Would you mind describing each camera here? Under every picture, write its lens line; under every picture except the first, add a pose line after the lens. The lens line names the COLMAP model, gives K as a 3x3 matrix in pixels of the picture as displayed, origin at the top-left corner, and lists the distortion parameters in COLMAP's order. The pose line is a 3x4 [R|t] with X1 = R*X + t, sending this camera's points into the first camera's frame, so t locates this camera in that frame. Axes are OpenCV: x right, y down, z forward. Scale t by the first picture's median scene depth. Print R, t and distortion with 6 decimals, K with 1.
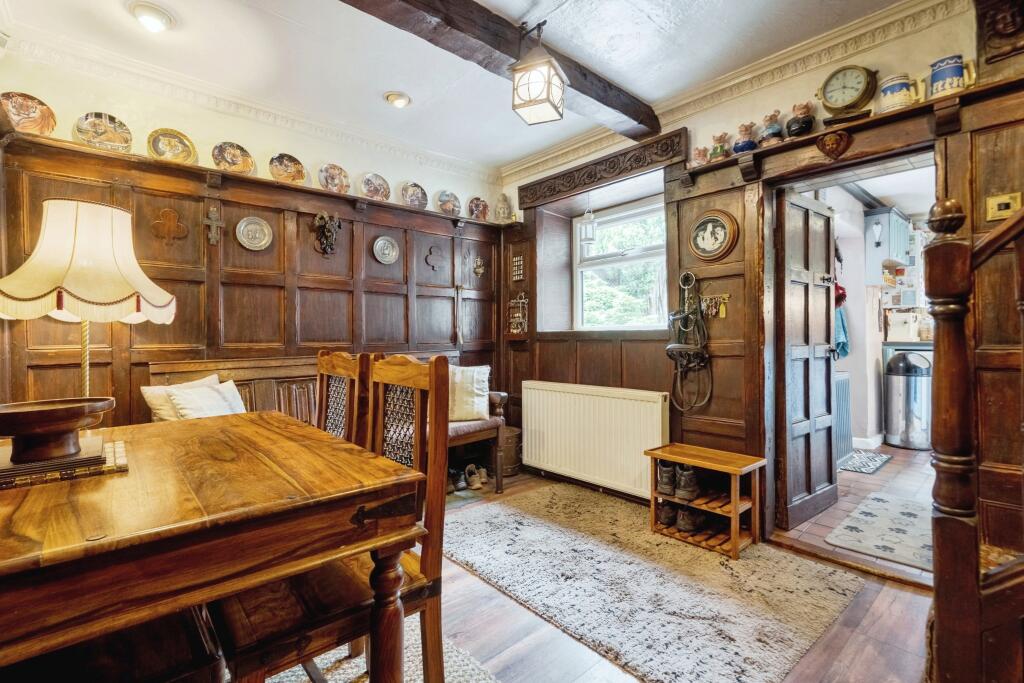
lens RADIAL K [[471.0, 0, 510.8], [0, 471.0, 335.3], [0, 0, 1]] dist [-0.001374, -0.000125]
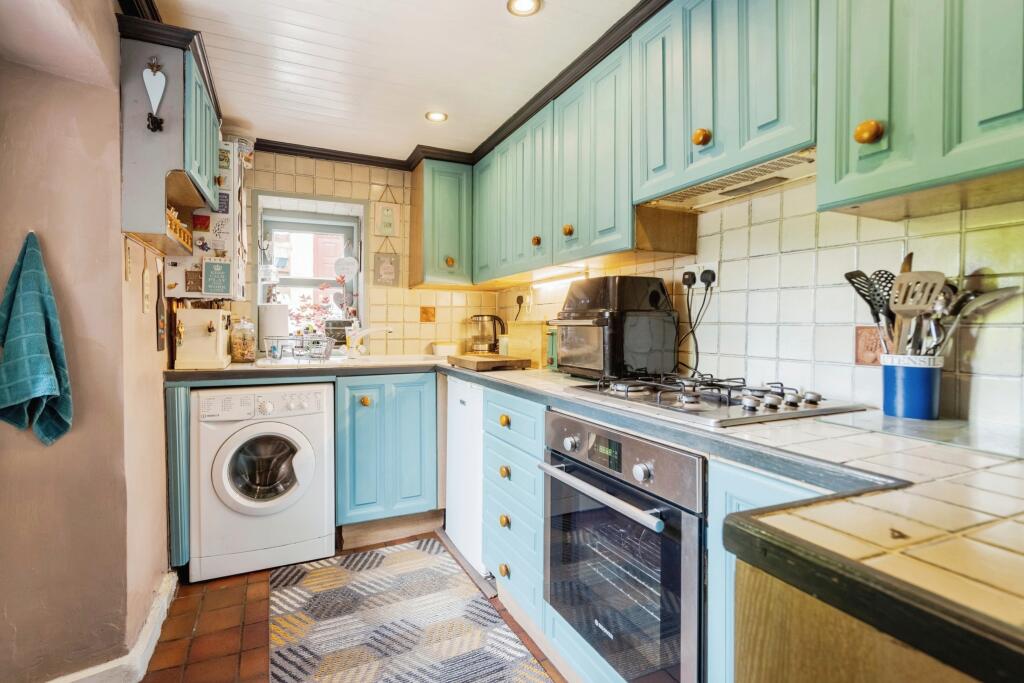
lens RADIAL K [[500.4, 0, 510.4], [0, 500.4, 332.0], [0, 0, 1]] dist [-0.005974, -0.000697]
pose [[0.287415, -0.006310, 0.957785, 0.439779], [-0.006941, 0.999938, 0.008671, -0.031088], [-0.957781, -0.009140, 0.287353, 0.562085]]
